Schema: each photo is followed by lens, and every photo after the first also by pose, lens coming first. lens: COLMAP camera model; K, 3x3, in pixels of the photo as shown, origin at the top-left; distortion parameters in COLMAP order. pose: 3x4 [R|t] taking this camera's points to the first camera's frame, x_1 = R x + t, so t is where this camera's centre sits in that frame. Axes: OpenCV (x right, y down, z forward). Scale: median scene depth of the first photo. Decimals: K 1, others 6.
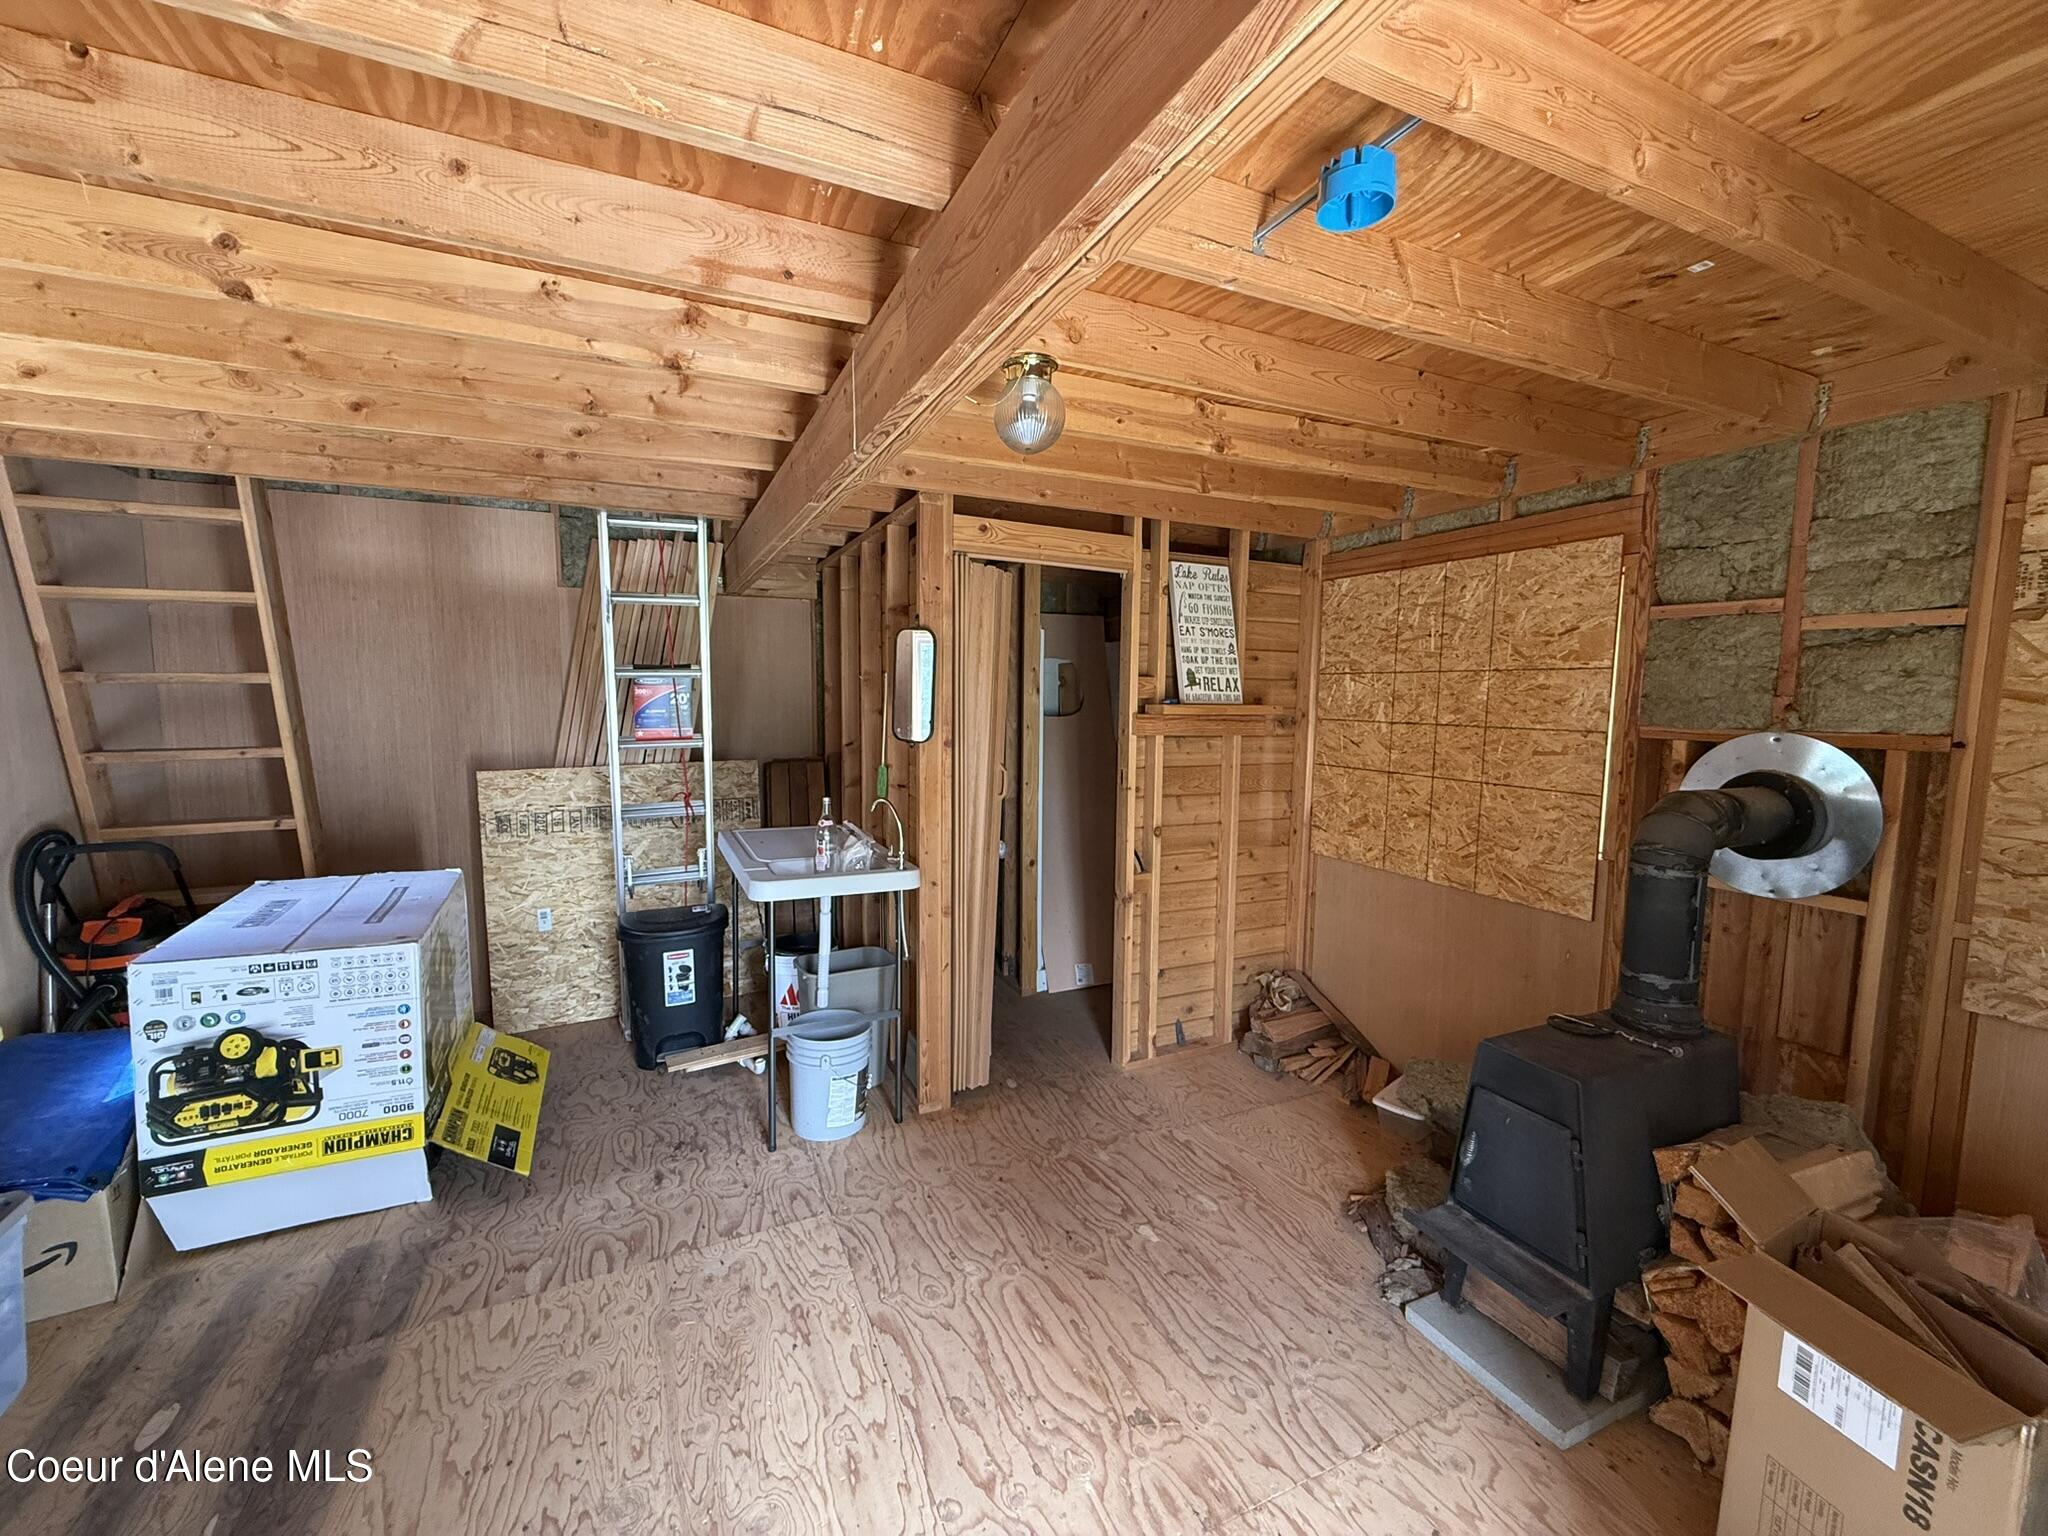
lens RADIAL K [[814.8, 0, 1019.1], [0, 814.8, 767.9], [0, 0, 1]] dist [-0.000352, 0.001070]
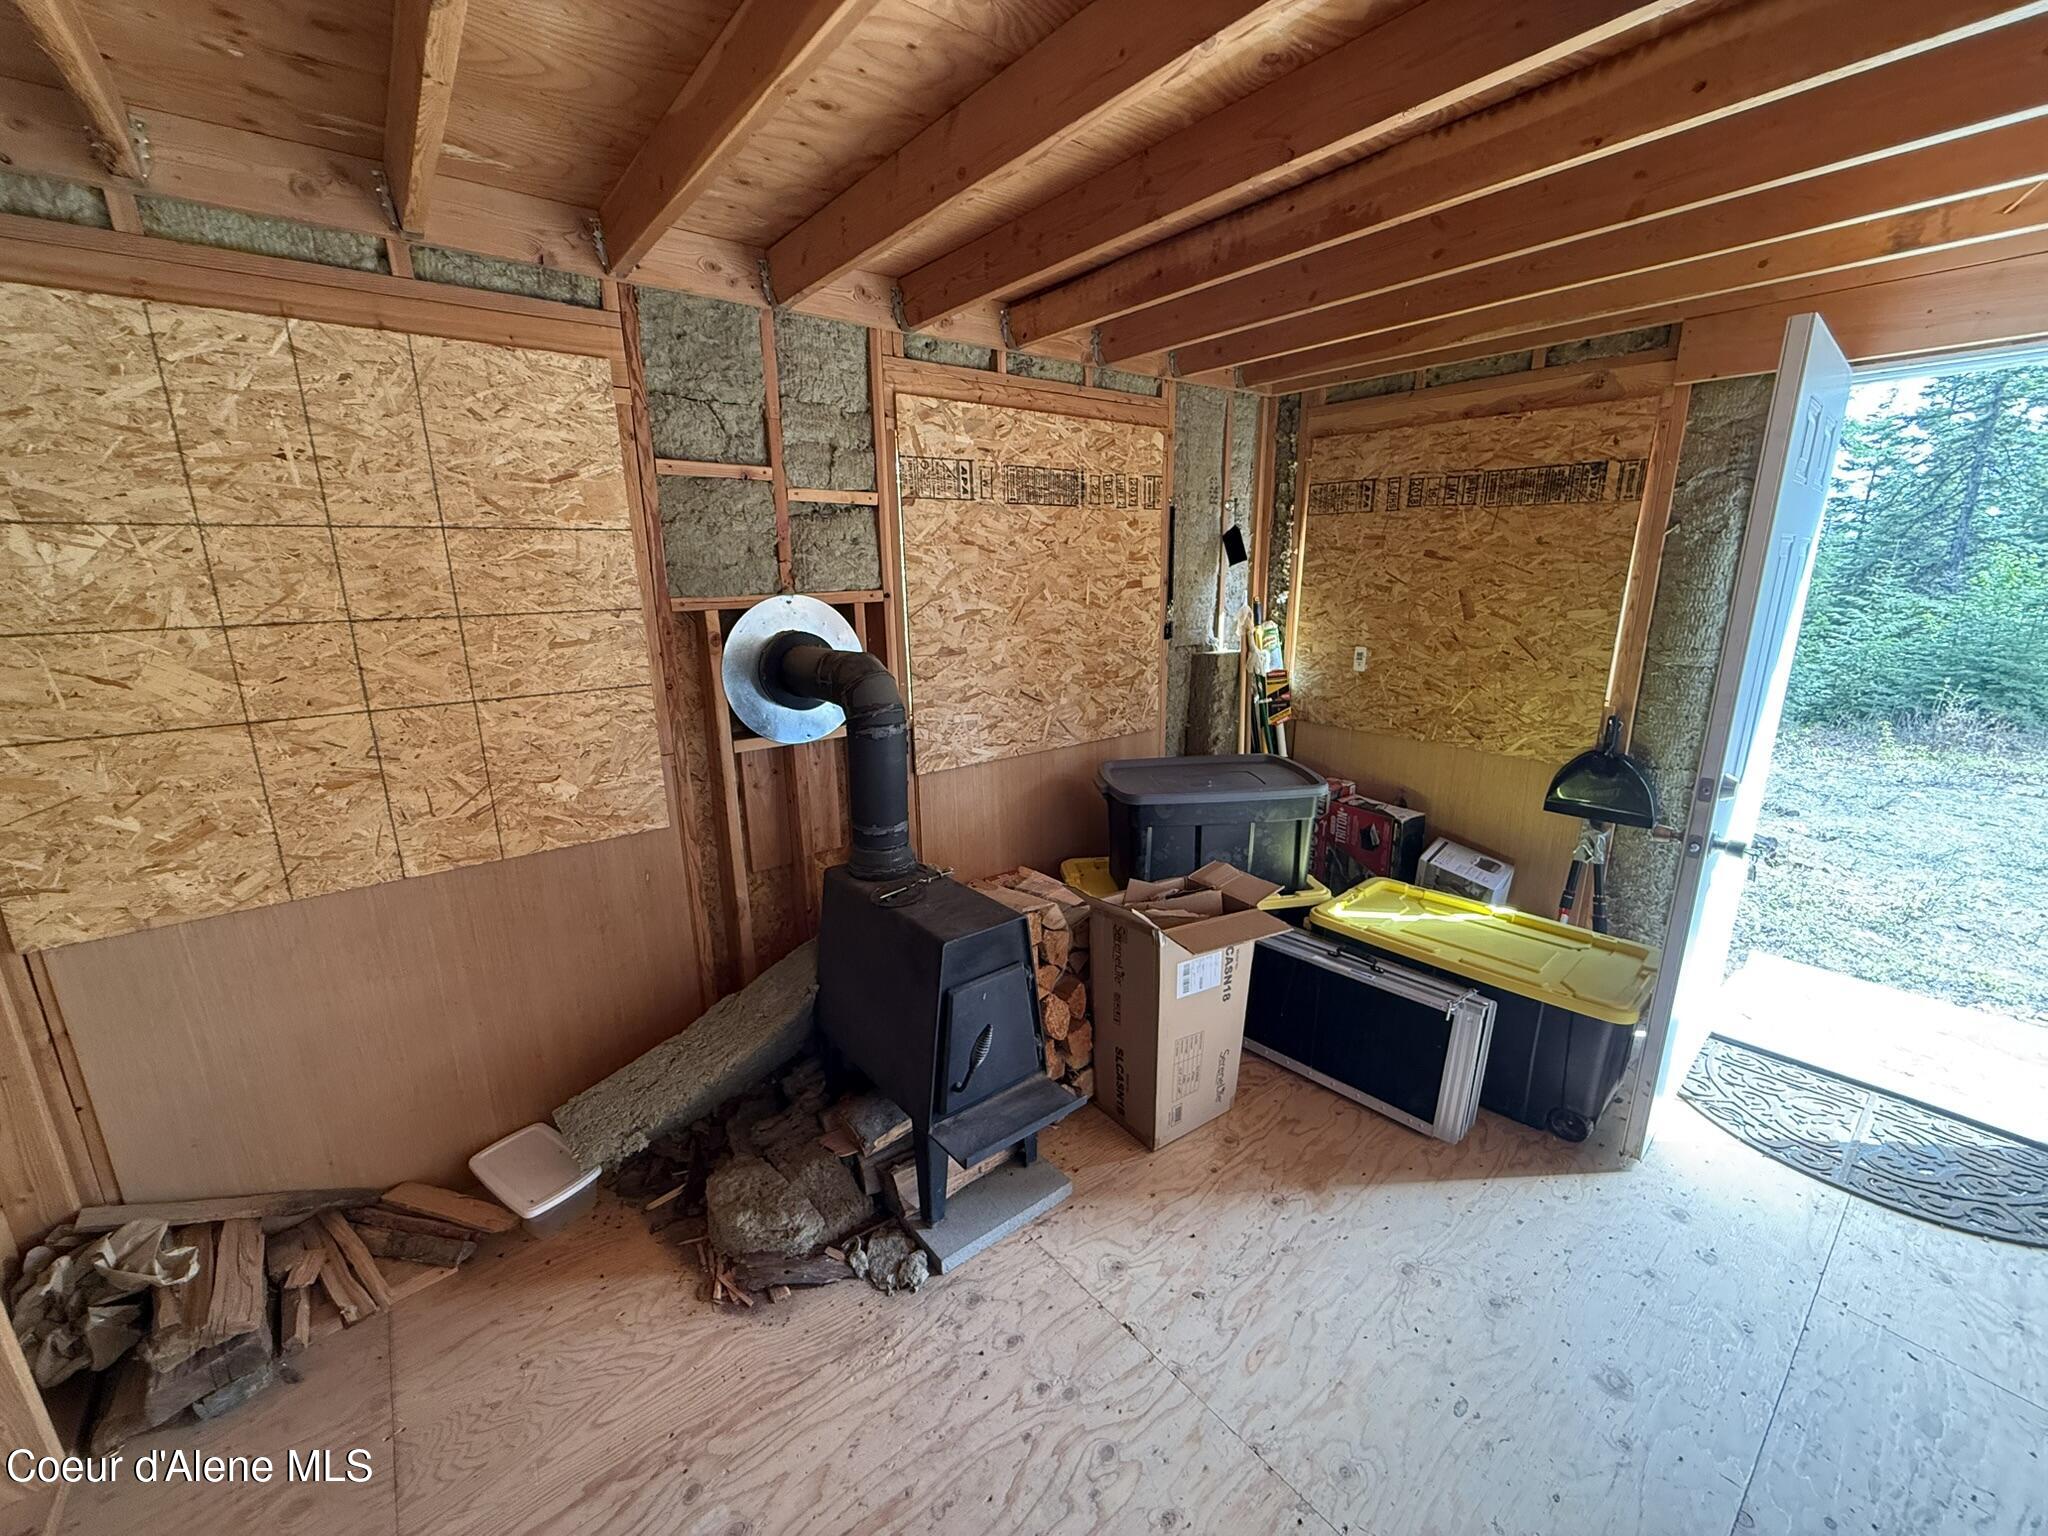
lens RADIAL K [[814.8, 0, 1016.9], [0, 814.8, 768.3], [0, 0, 1]] dist [-0.000352, 0.001070]
pose [[-0.234813, -0.240394, 0.941846, -0.202817], [0.105664, 0.956883, 0.270575, -0.071432], [-0.966281, 0.163054, -0.199287, 0.805200]]
